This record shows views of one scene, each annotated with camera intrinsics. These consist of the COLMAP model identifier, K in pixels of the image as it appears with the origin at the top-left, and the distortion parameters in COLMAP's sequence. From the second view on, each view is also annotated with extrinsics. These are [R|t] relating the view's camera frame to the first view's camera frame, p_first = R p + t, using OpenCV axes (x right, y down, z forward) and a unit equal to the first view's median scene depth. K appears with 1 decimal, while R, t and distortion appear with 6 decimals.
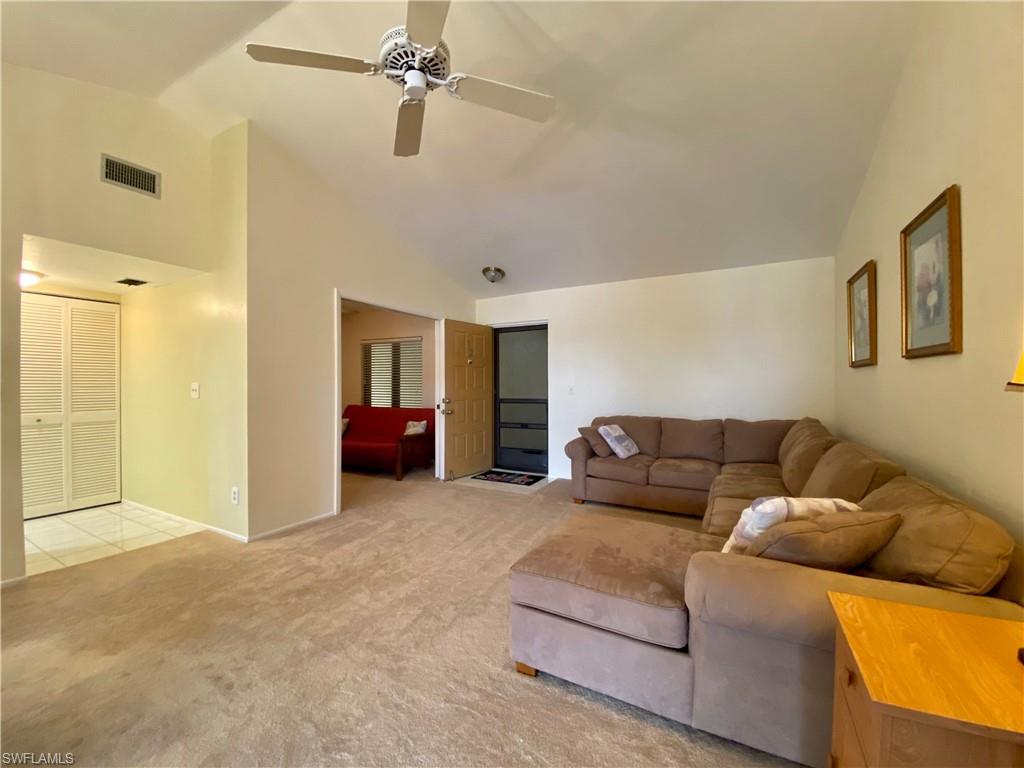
lens RADIAL K [[416.7, 0, 512.0], [0, 416.7, 384.0], [0, 0, 1]] dist [0.068973, -0.019173]
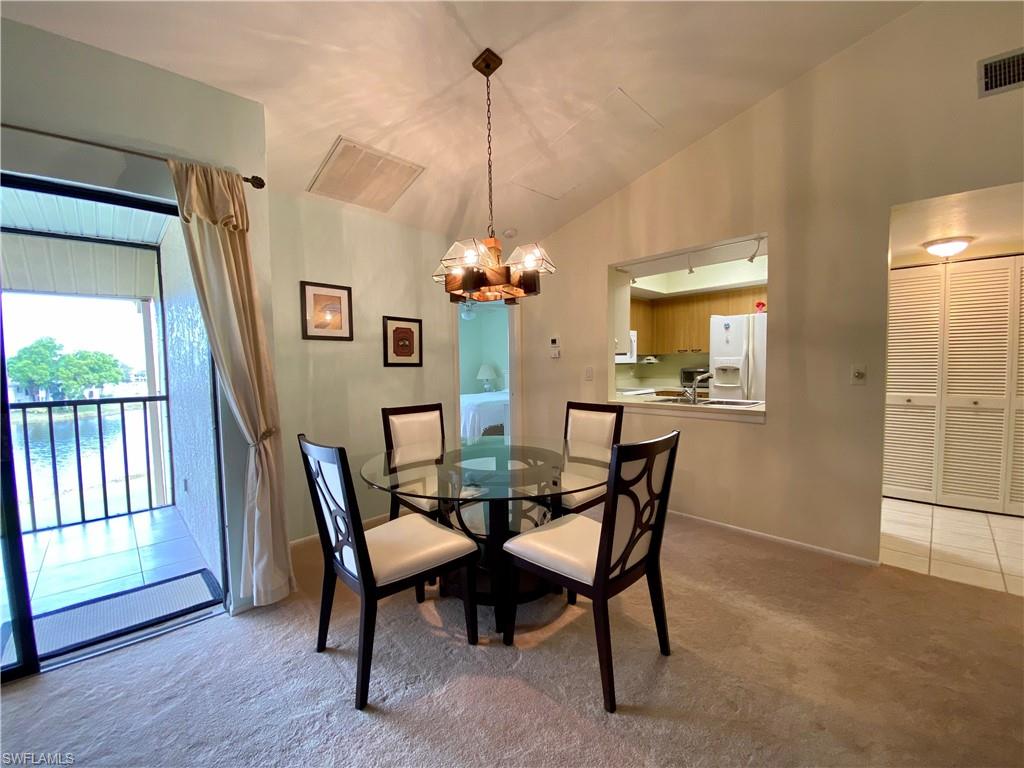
lens RADIAL K [[415.8, 0, 509.2], [0, 415.8, 388.0], [0, 0, 1]] dist [0.017758, -0.019305]
pose [[-0.291461, 0.060385, -0.954675, -0.003933], [0.019584, 0.998173, 0.057158, -0.013132], [0.956382, -0.002037, -0.292111, 0.318548]]
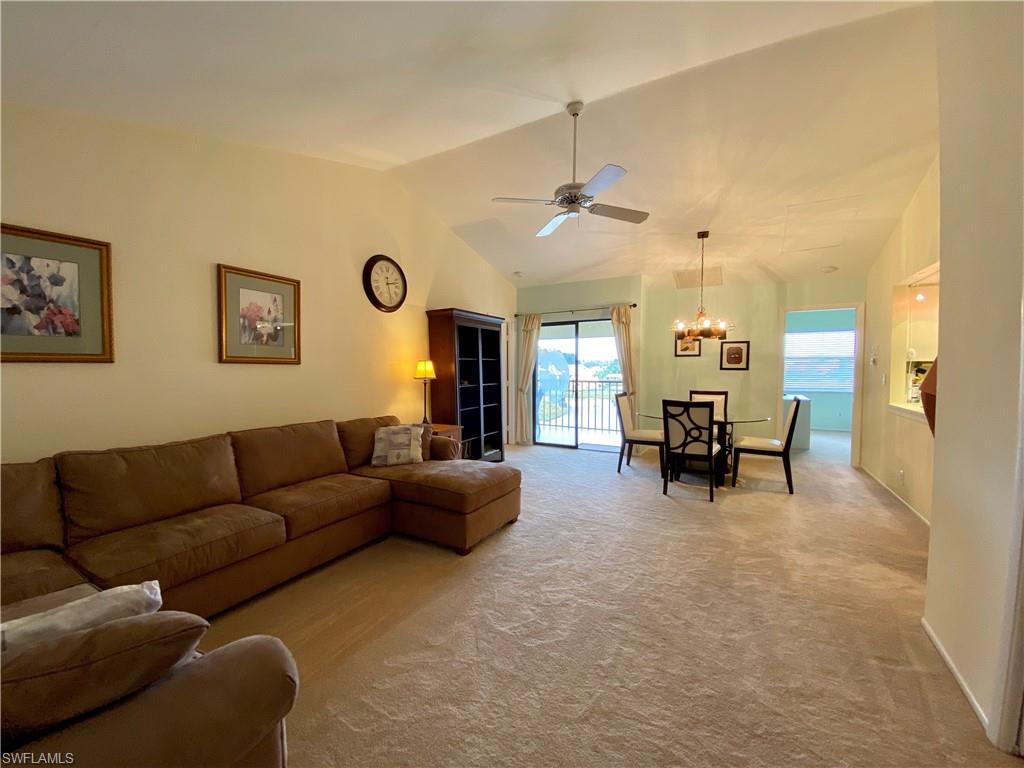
lens RADIAL K [[414.6, 0, 509.7], [0, 414.6, 387.5], [0, 0, 1]] dist [0.032787, -0.028189]
pose [[-0.999924, 0.005188, 0.011183, 0.007805], [0.005669, 0.999039, 0.043455, -0.019932], [-0.010947, 0.043515, -0.998993, 1.450857]]
